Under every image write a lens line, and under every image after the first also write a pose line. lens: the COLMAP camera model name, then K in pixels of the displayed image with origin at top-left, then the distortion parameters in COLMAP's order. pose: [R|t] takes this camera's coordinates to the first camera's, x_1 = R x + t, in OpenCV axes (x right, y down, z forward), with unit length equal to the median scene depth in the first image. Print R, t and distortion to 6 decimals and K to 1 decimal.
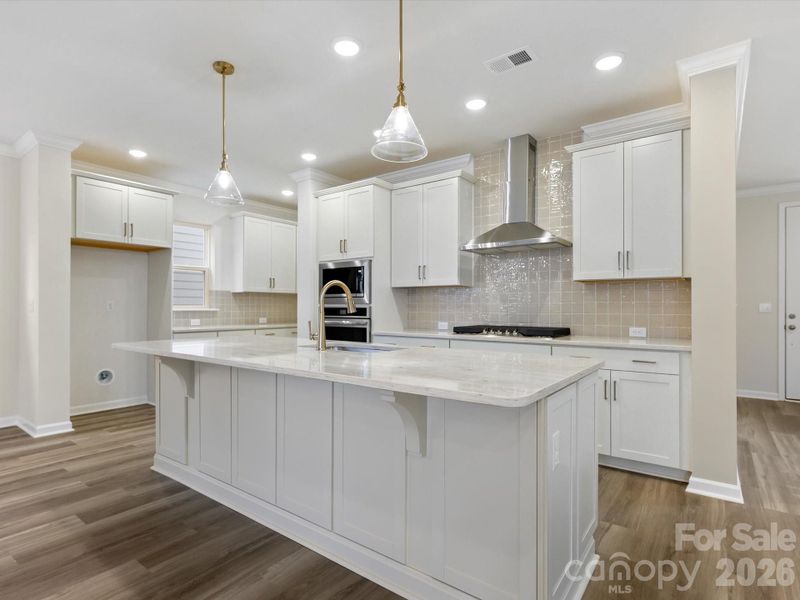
lens RADIAL K [[423.3, 0, 391.7], [0, 423.3, 304.7], [0, 0, 1]] dist [0.000009, 0.005537]
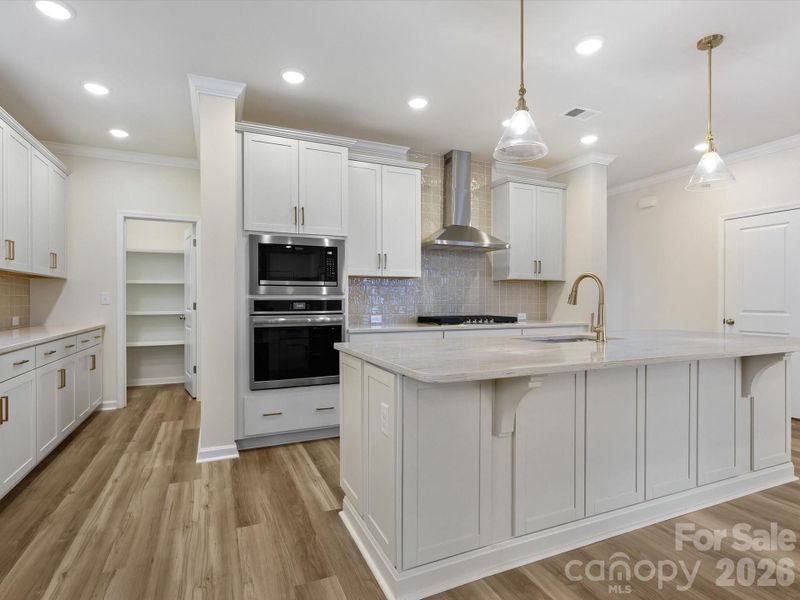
lens RADIAL K [[423.3, 0, 396.6], [0, 423.3, 303.4], [0, 0, 1]] dist [0.000009, 0.005537]
pose [[0.483885, -0.009115, 0.875084, -0.673381], [-0.005690, 0.999892, 0.013561, 0.001804], [-0.875113, -0.011541, 0.483781, 0.498040]]
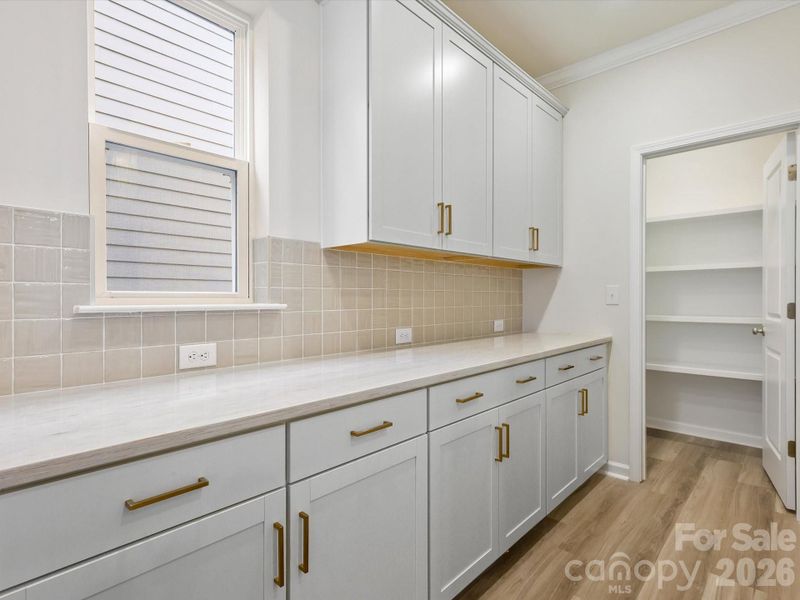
lens RADIAL K [[423.3, 0, 395.6], [0, 423.3, 296.5], [0, 0, 1]] dist [0.000009, 0.005537]
pose [[0.994754, -0.002503, -0.102267, -0.388692], [0.003271, 0.999968, 0.007336, 0.004416], [0.102246, -0.007632, 0.994730, 0.926984]]
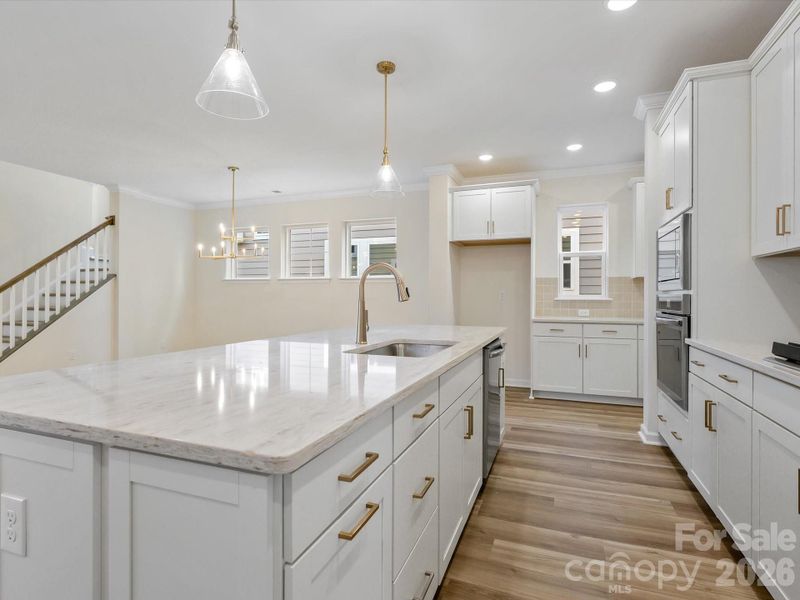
lens RADIAL K [[423.3, 0, 407.3], [0, 423.3, 296.6], [0, 0, 1]] dist [0.000009, 0.005537]
pose [[0.301150, -0.000150, -0.953577, 0.368686], [0.005184, 0.999985, 0.001479, 0.003806], [0.953563, -0.005388, 0.301146, 0.439260]]
